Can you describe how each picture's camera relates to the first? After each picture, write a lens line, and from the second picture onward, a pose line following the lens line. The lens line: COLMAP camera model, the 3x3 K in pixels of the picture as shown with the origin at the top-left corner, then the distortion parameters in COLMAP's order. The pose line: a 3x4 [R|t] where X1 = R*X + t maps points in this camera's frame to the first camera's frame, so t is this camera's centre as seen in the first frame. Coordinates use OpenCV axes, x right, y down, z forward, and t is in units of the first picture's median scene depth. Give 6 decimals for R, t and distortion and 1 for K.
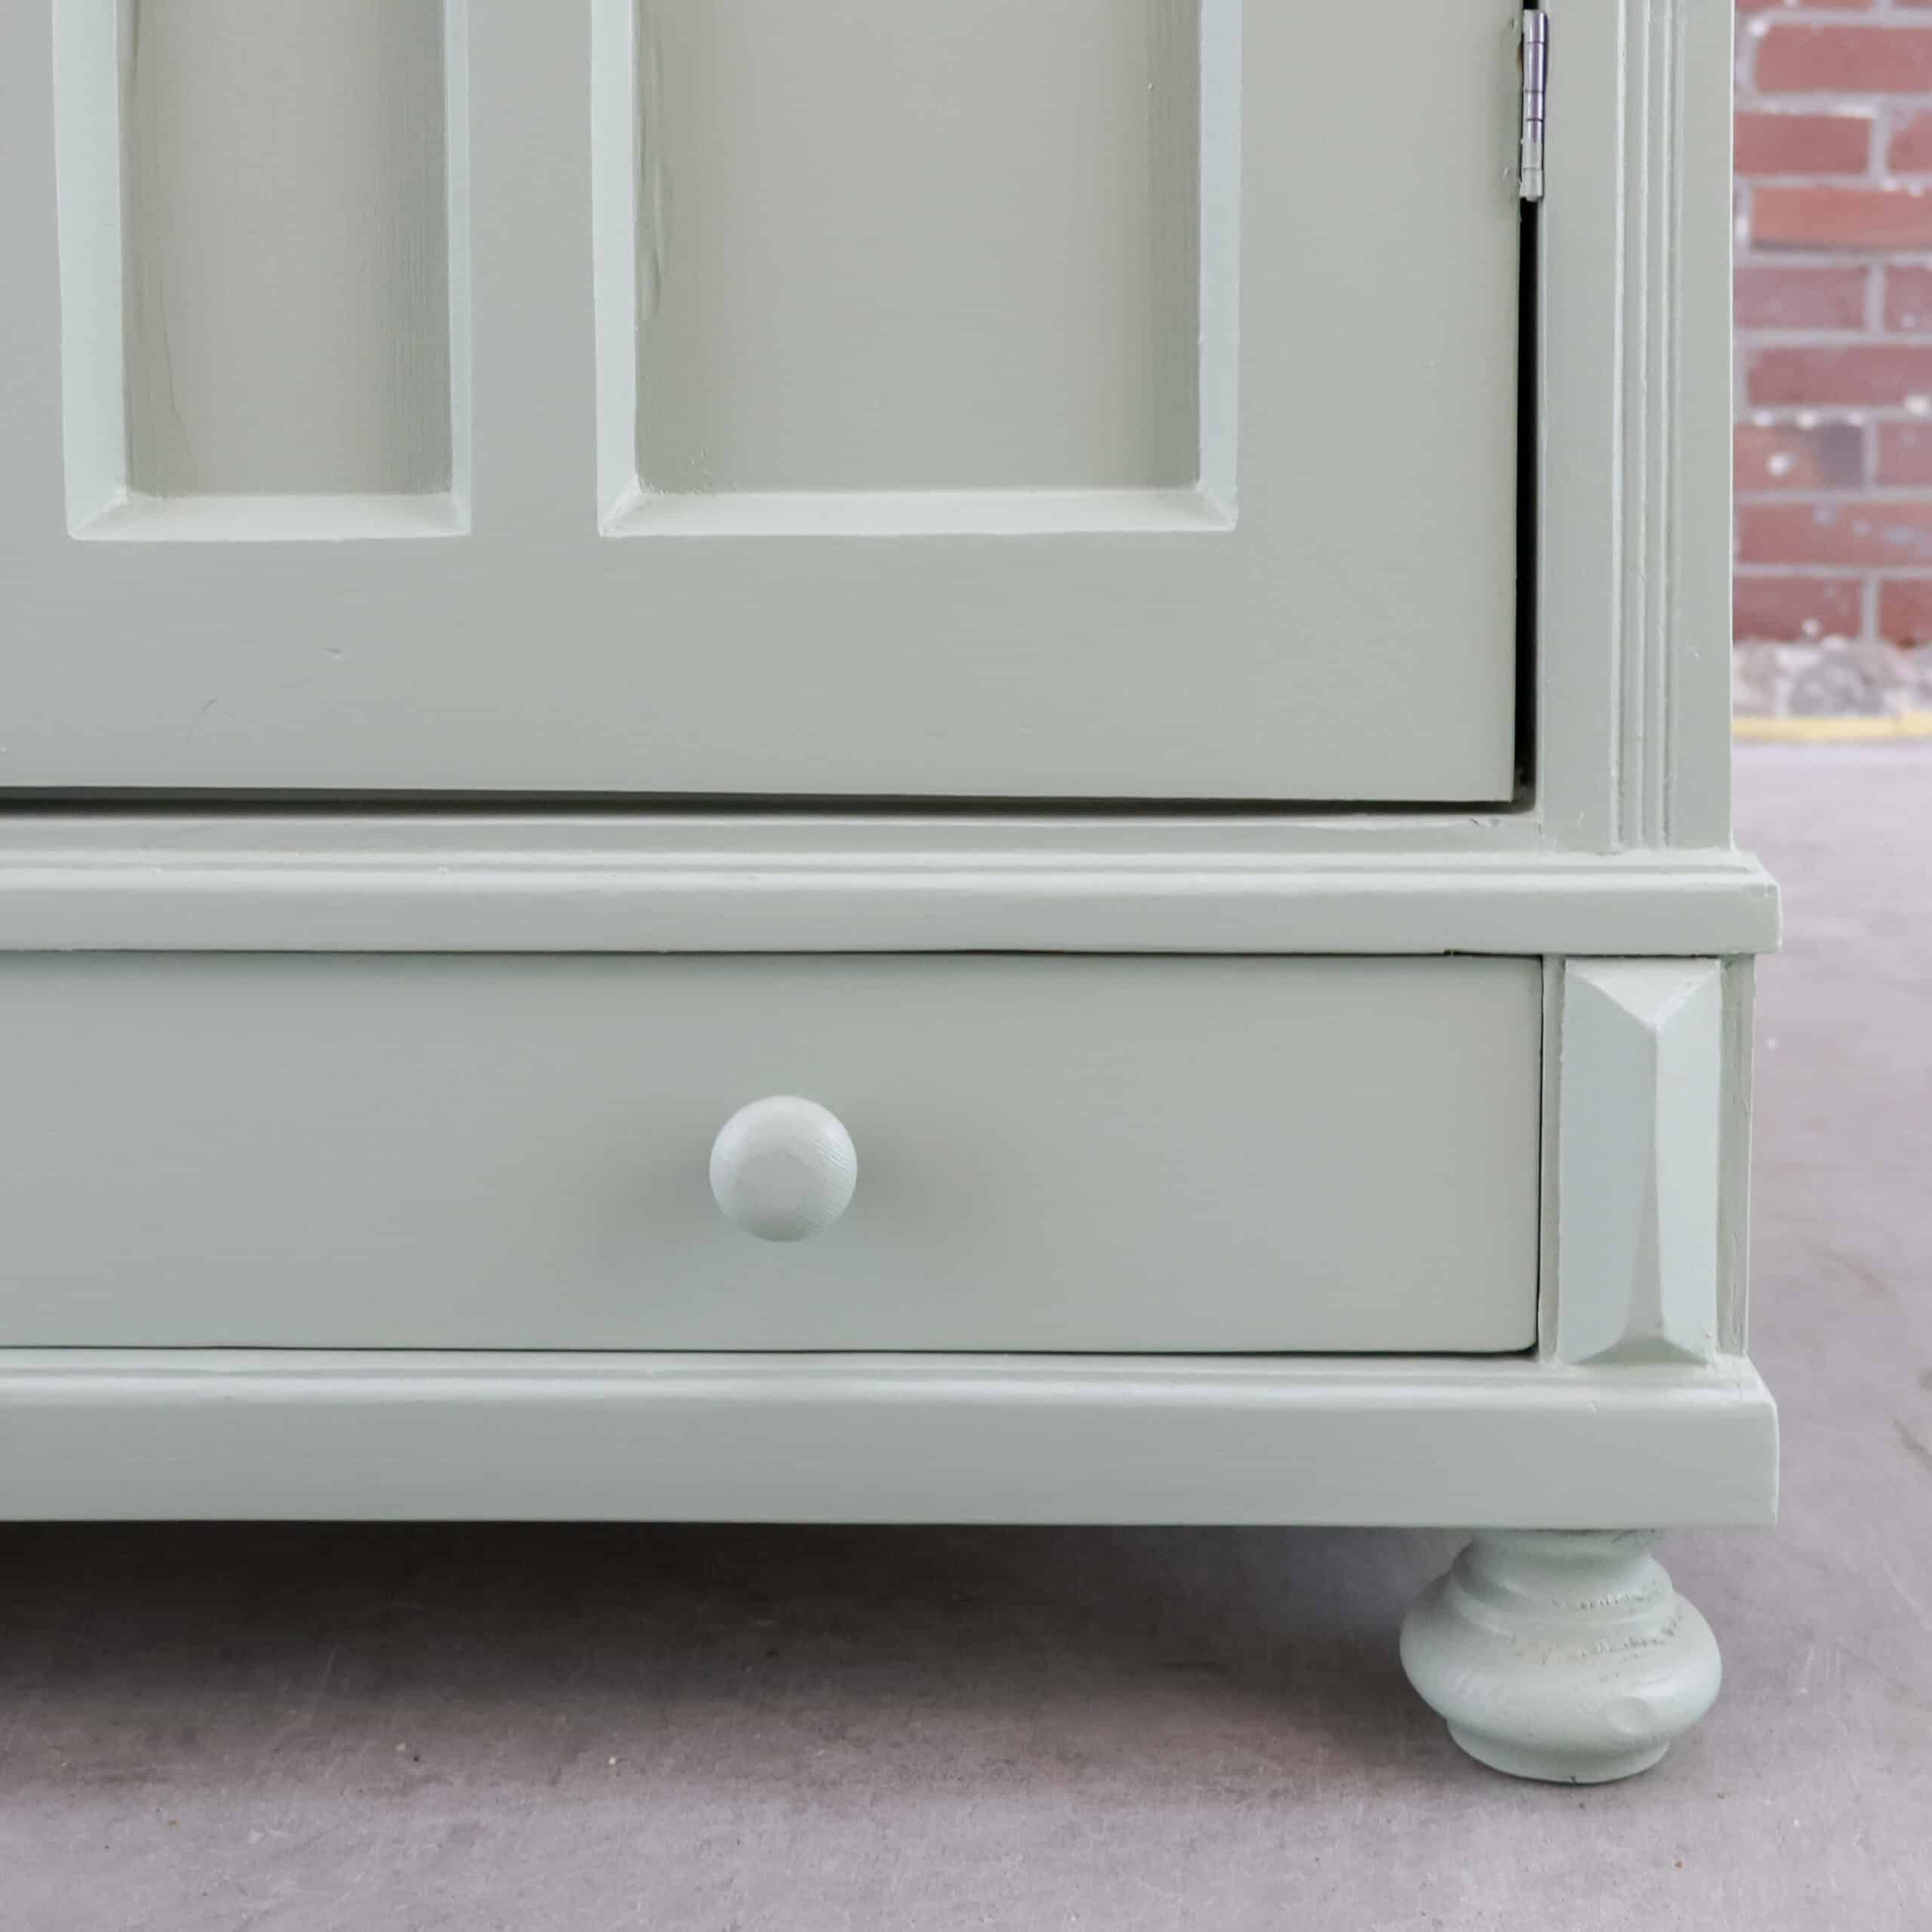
lens RADIAL K [[4378.5, 0, 966.0], [0, 4378.5, 966.0], [0, 0, 1]] dist [0.006487, 0.080385]
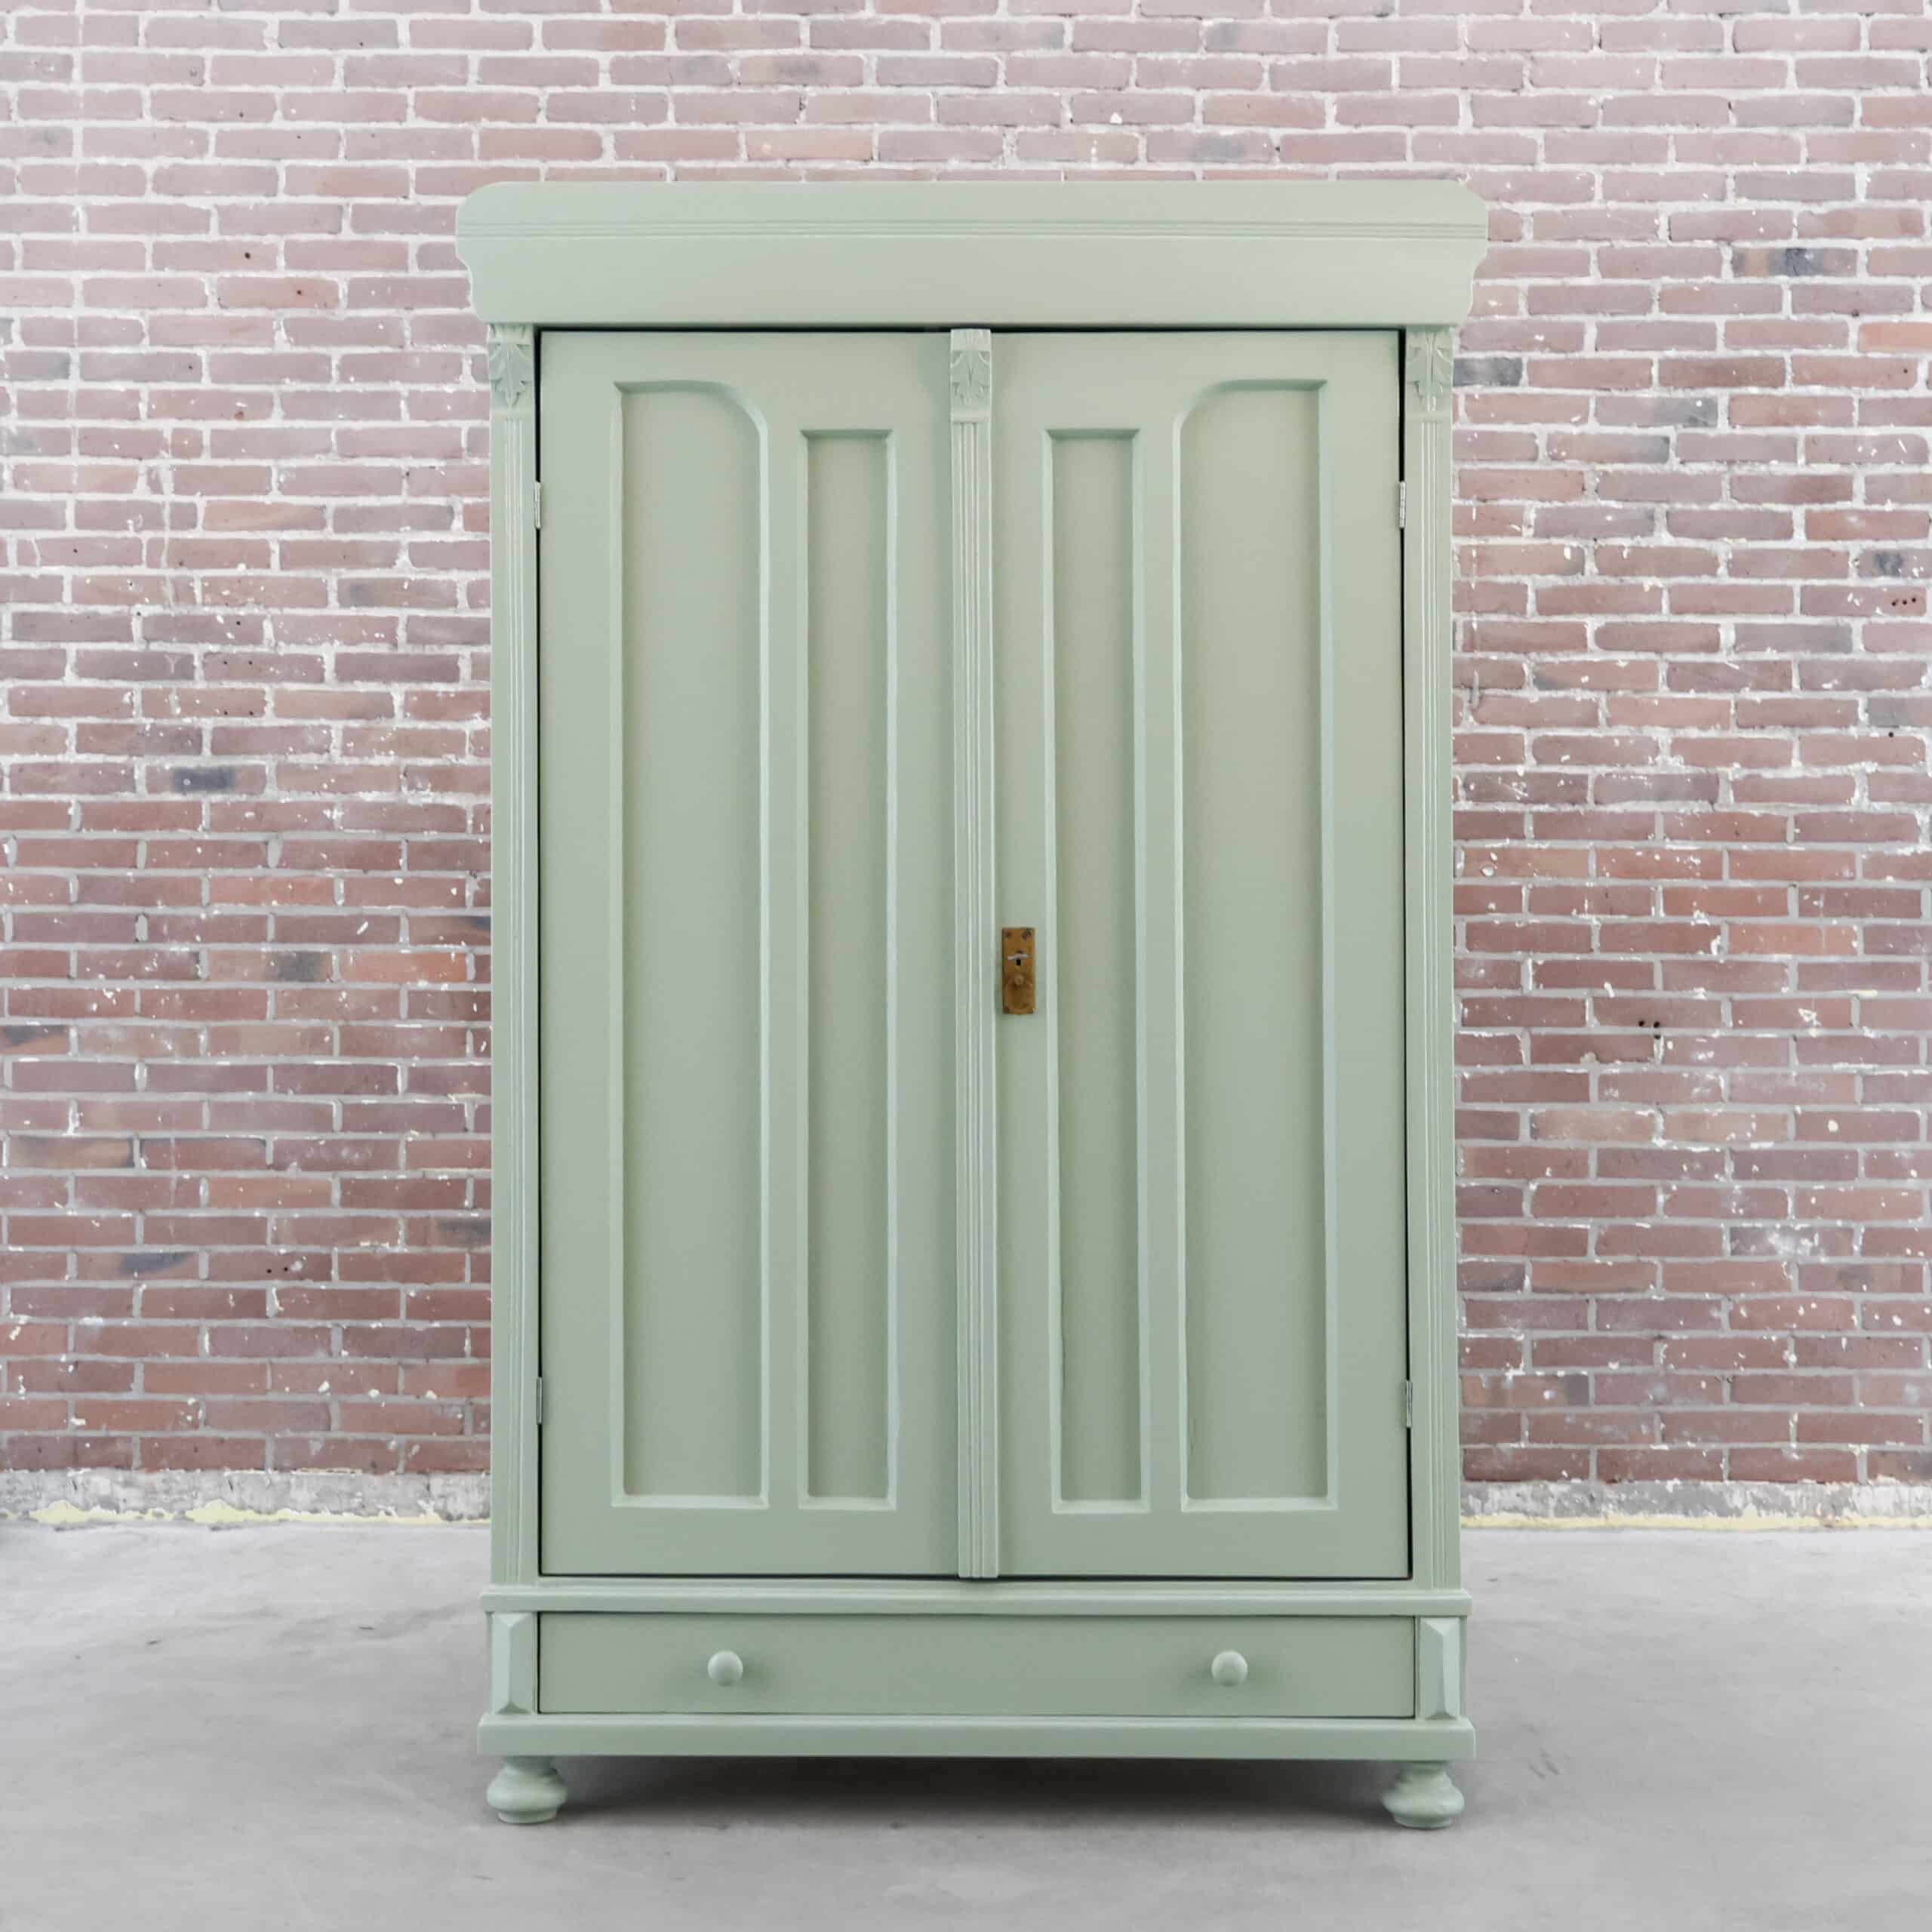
lens RADIAL K [[4378.5, 0, 966.0], [0, 4378.5, 966.0], [0, 0, 1]] dist [0.006487, 0.080385]
pose [[0.999916, 0.001866, 0.012858, -0.325335], [0.000232, 0.986918, -0.161223, 0.055147], [-0.012991, 0.161212, 0.986834, -2.986721]]
